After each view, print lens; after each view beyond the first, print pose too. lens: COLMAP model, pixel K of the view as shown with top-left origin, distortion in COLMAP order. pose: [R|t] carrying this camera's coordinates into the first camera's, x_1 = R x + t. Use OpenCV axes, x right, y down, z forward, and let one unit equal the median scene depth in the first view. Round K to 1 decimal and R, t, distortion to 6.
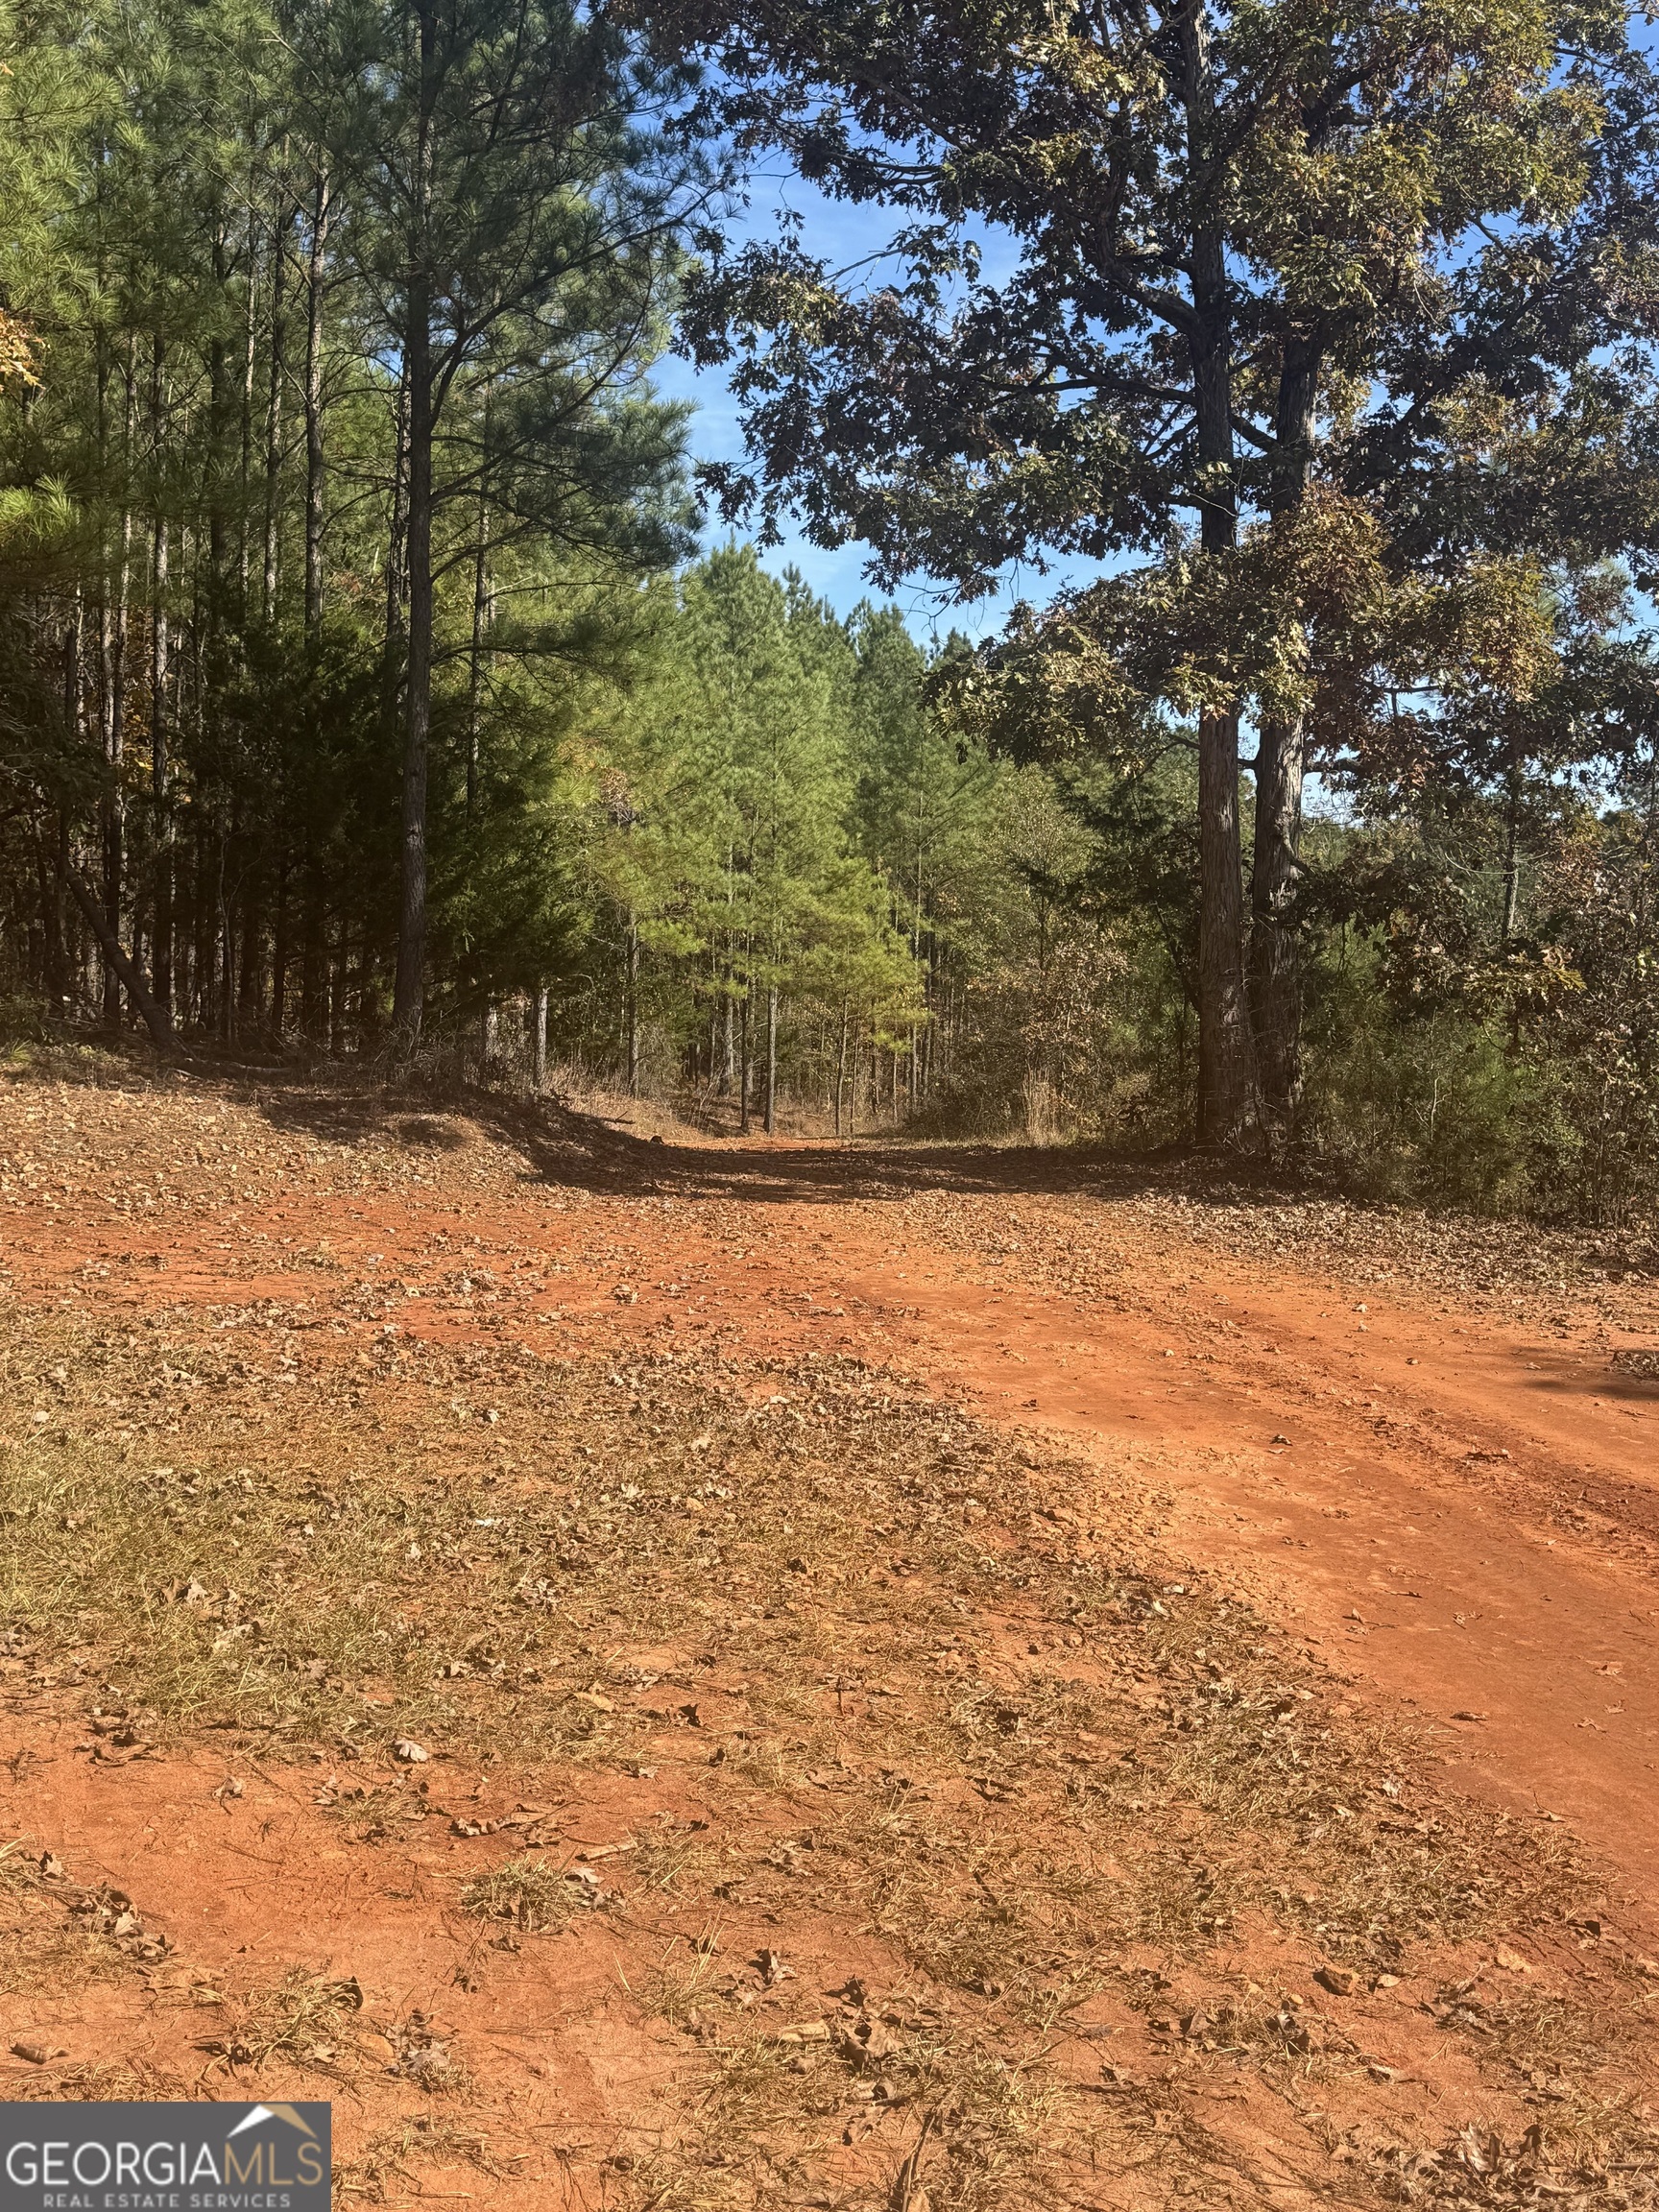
lens RADIAL K [[2290.7, 0, 829.5], [0, 2290.7, 1106.0], [0, 0, 1]] dist [0.008255, 0.017450]
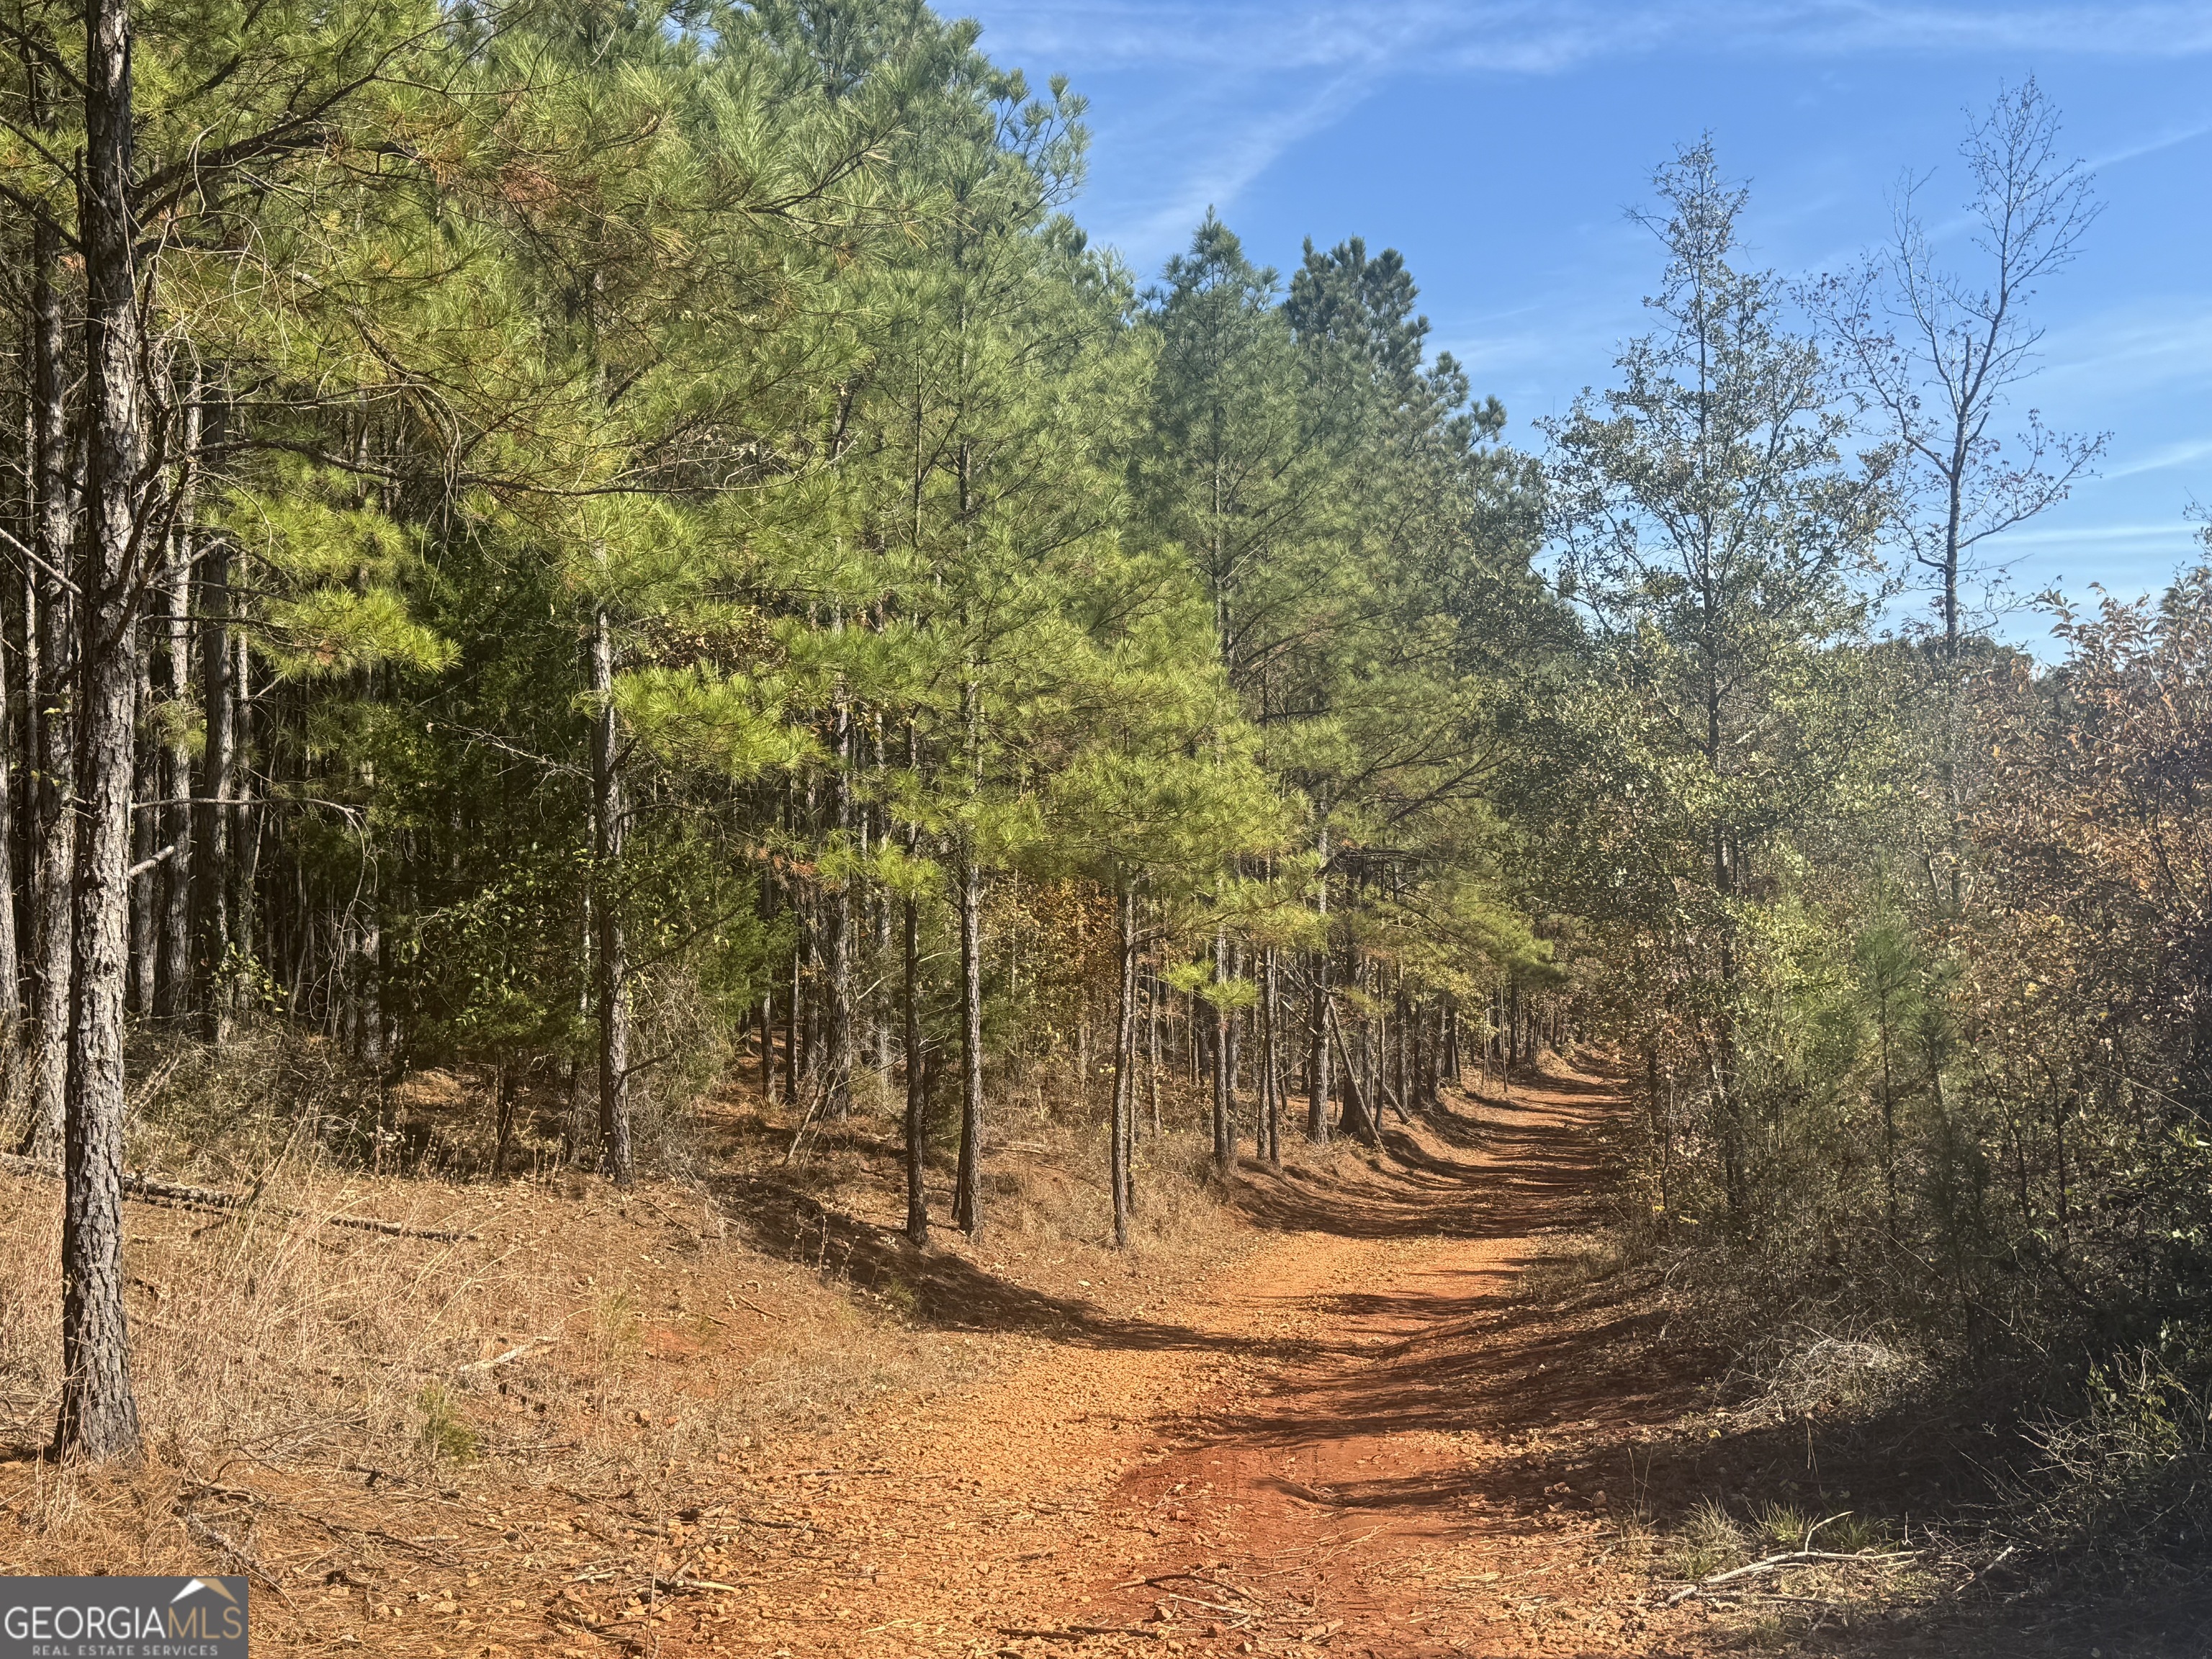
lens RADIAL K [[2381.5, 0, 1106.0], [0, 2381.5, 829.5], [0, 0, 1]] dist [0.002079, 0.000240]
pose [[0.994468, -0.023715, 0.102323, -0.046807], [0.030244, 0.997572, -0.062734, -0.033179], [-0.100587, 0.065482, 0.992771, 0.629261]]
